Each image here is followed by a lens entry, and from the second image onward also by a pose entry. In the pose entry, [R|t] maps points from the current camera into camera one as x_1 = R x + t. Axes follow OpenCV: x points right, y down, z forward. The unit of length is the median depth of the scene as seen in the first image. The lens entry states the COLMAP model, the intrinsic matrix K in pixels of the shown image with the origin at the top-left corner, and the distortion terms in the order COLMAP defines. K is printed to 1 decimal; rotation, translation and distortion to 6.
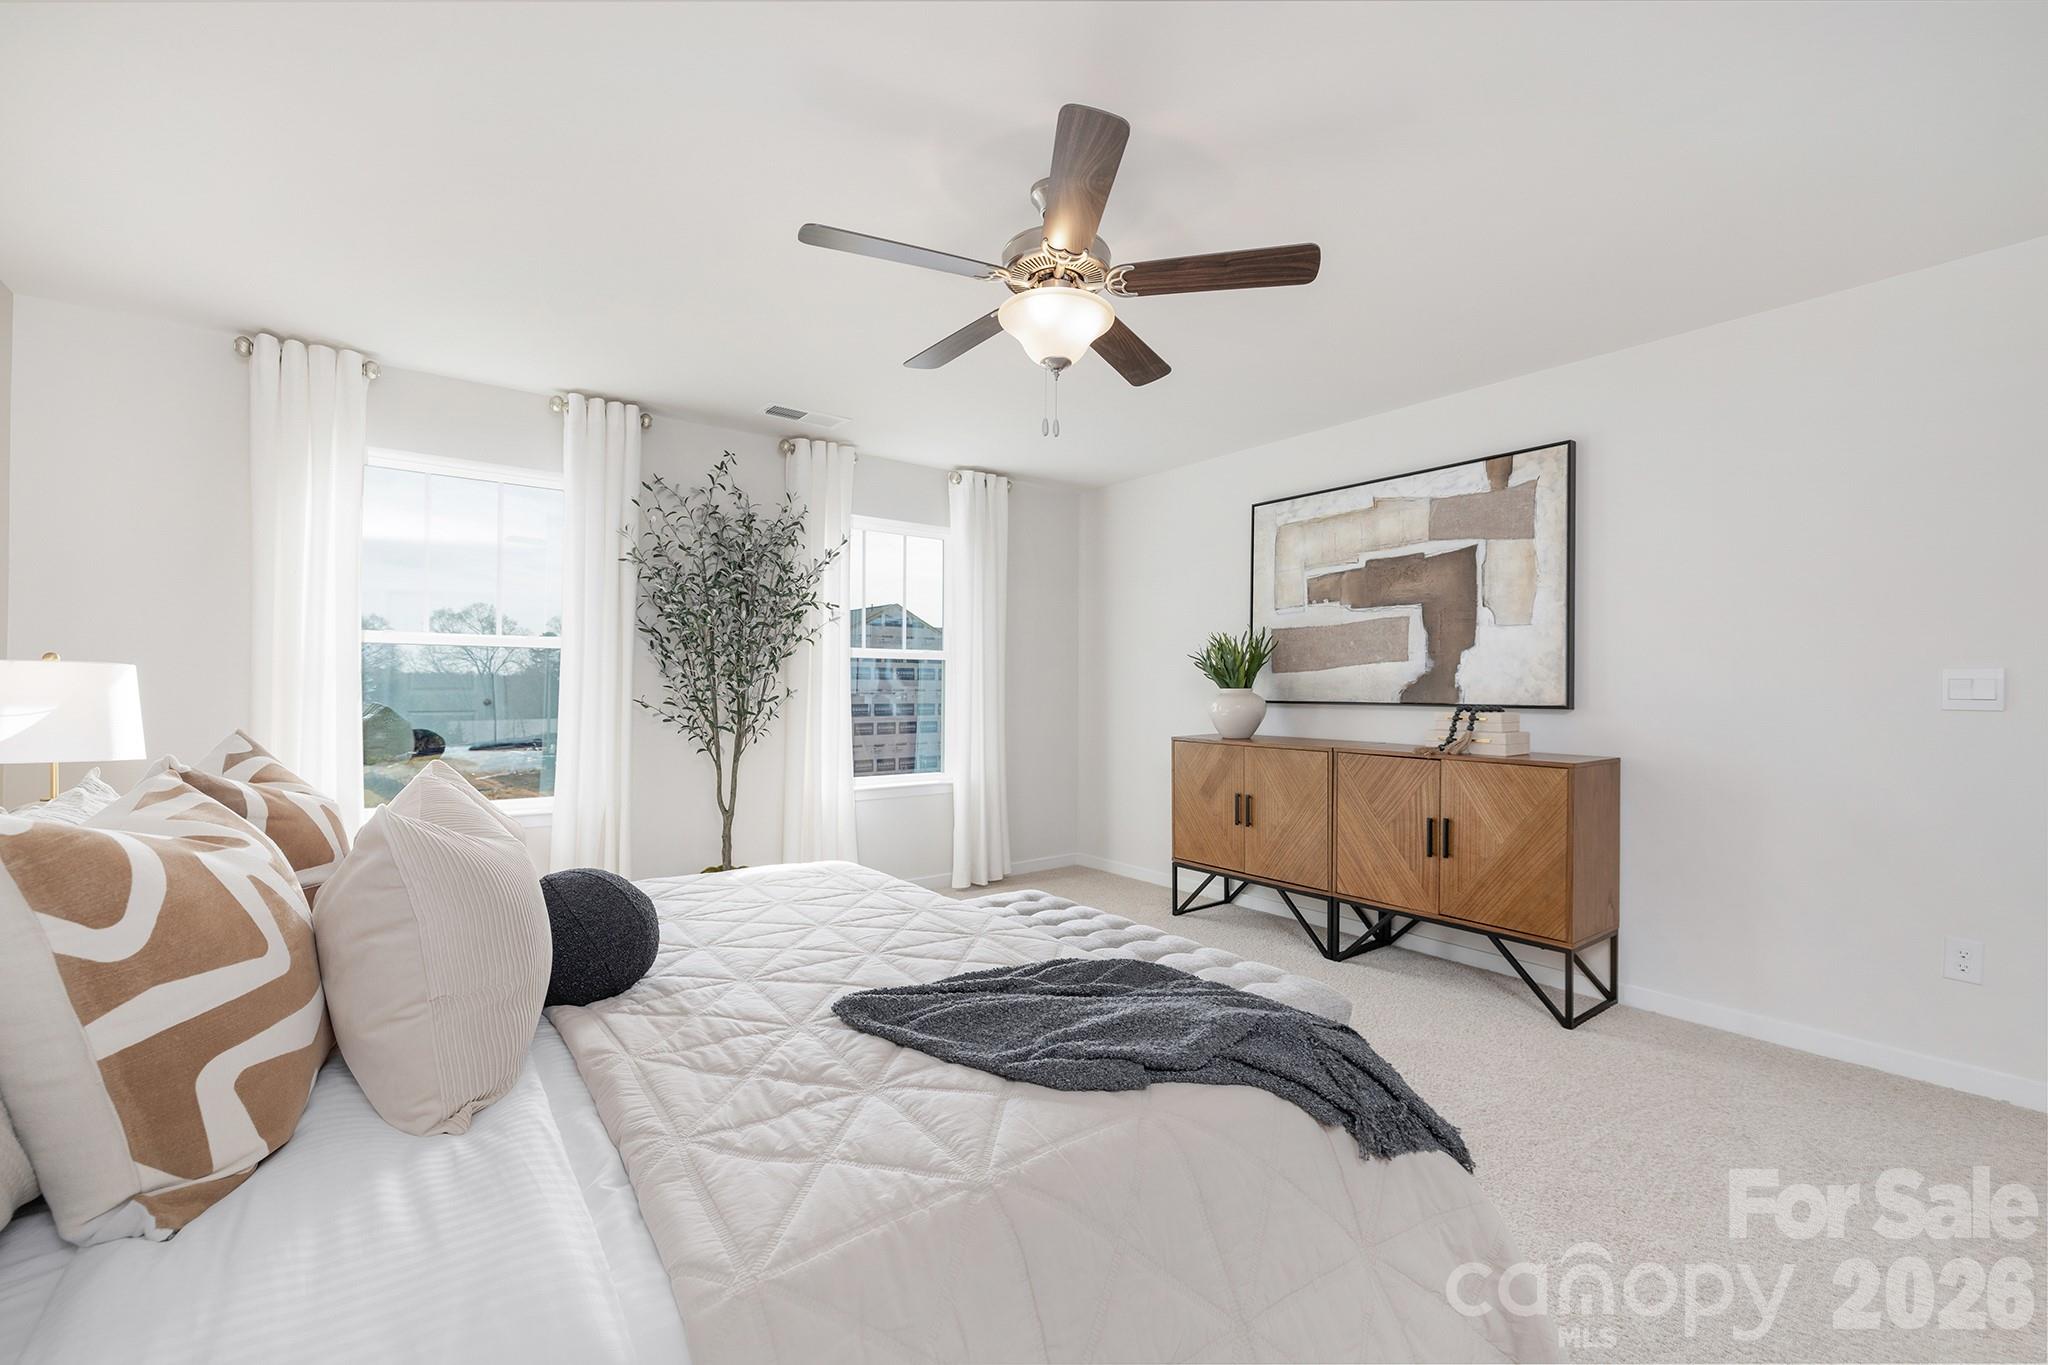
lens RADIAL K [[860.2, 0, 1016.3], [0, 860.2, 680.6], [0, 0, 1]] dist [0.000887, -0.000020]
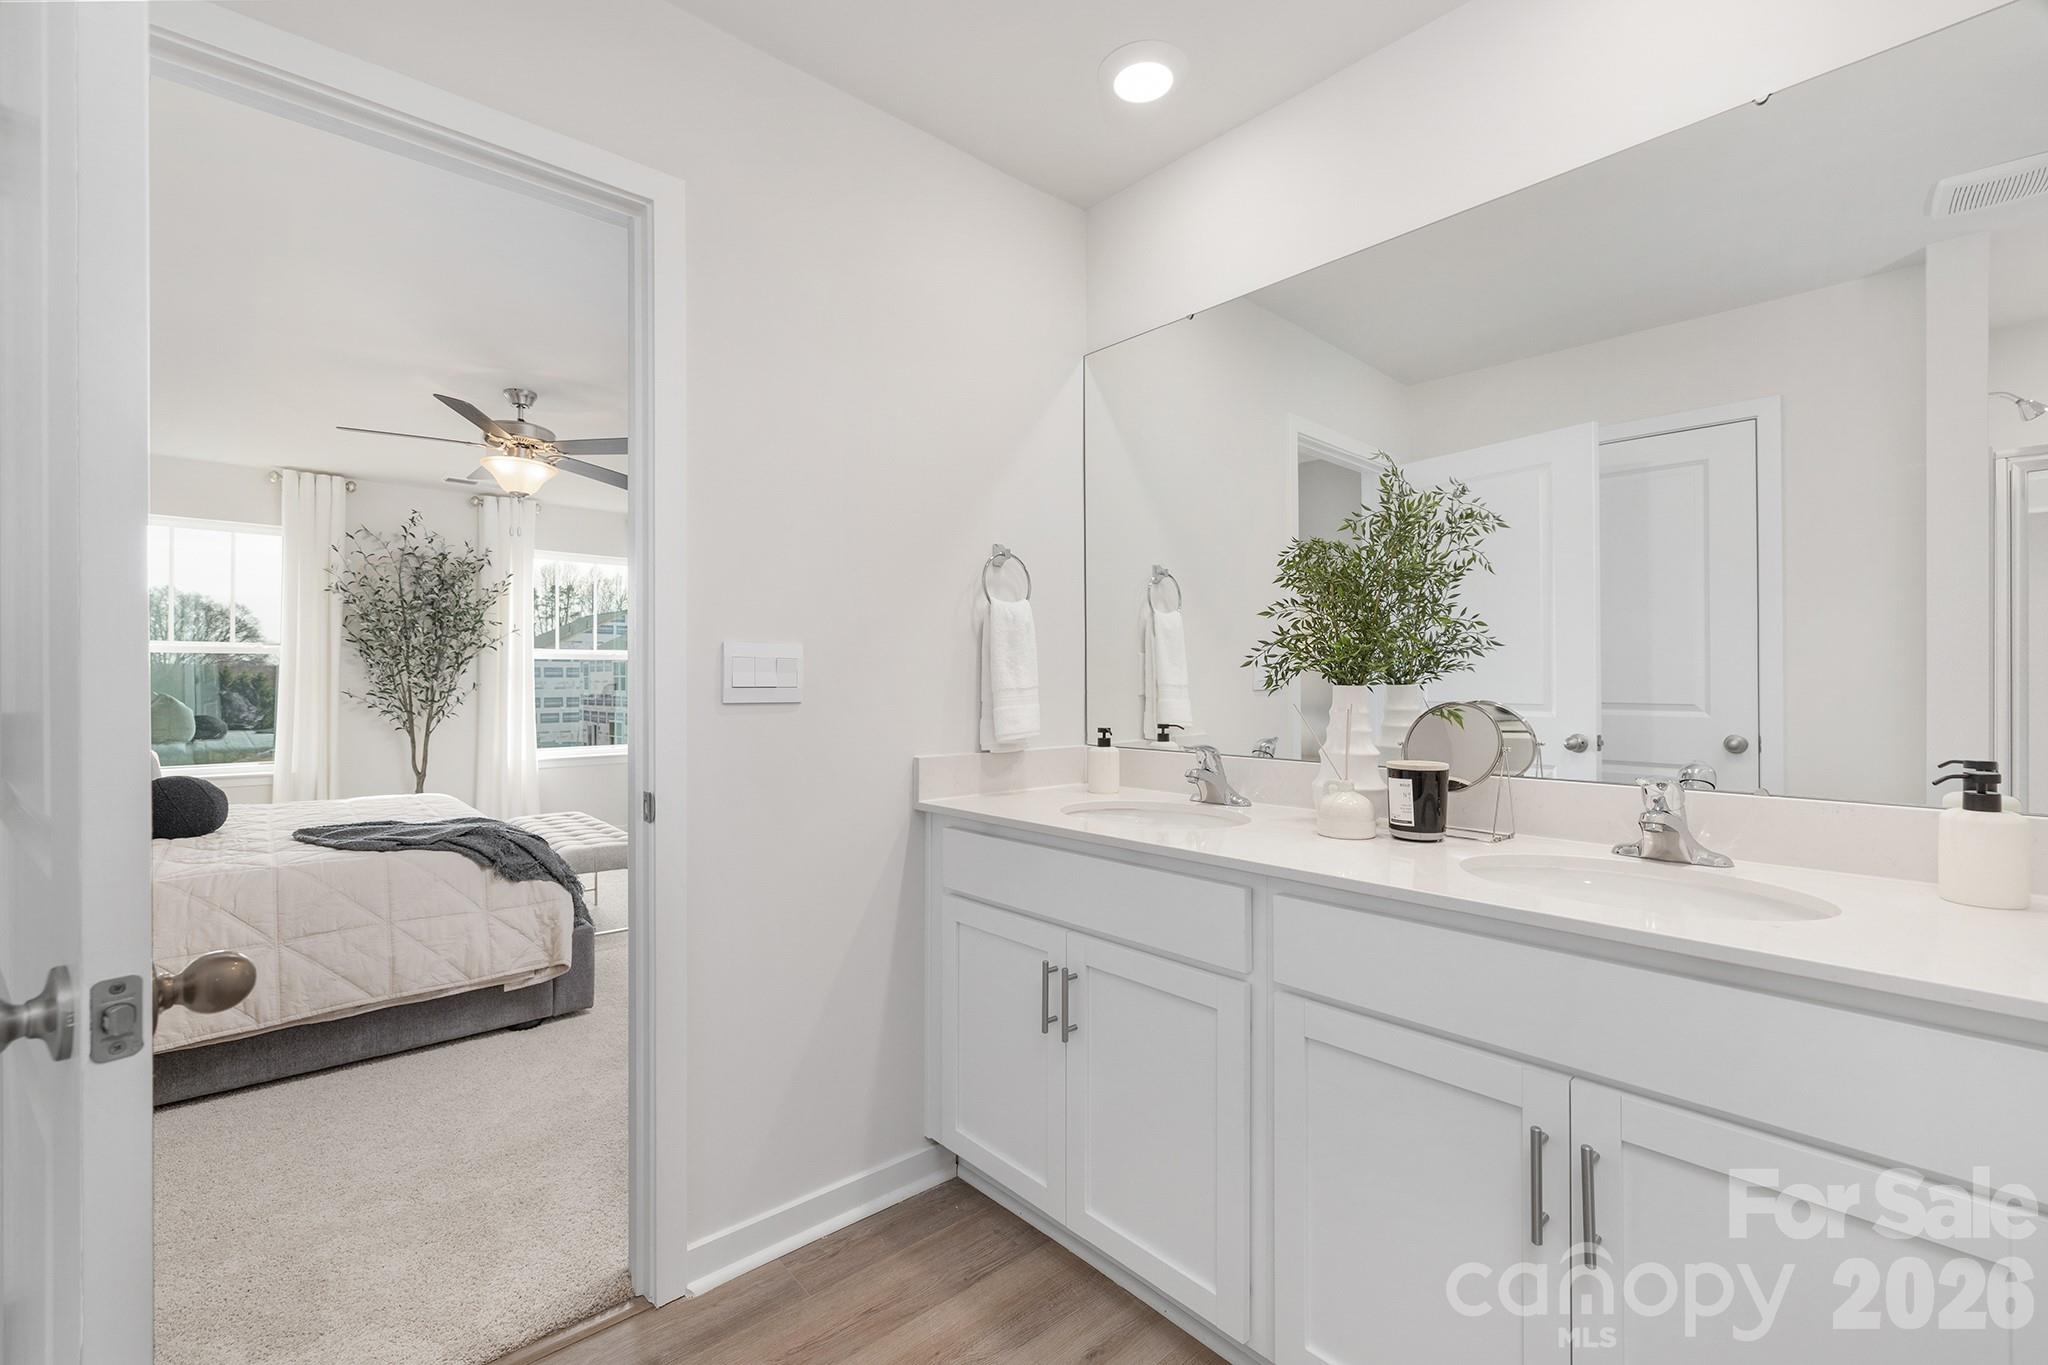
lens RADIAL K [[867.8, 0, 1025.2], [0, 867.8, 674.4], [0, 0, 1]] dist [-0.000745, -0.000169]
pose [[0.994915, -0.002561, 0.100682, 0.480024], [0.002066, 0.999985, 0.005023, -0.009576], [-0.100693, -0.004789, 0.994906, -0.462207]]
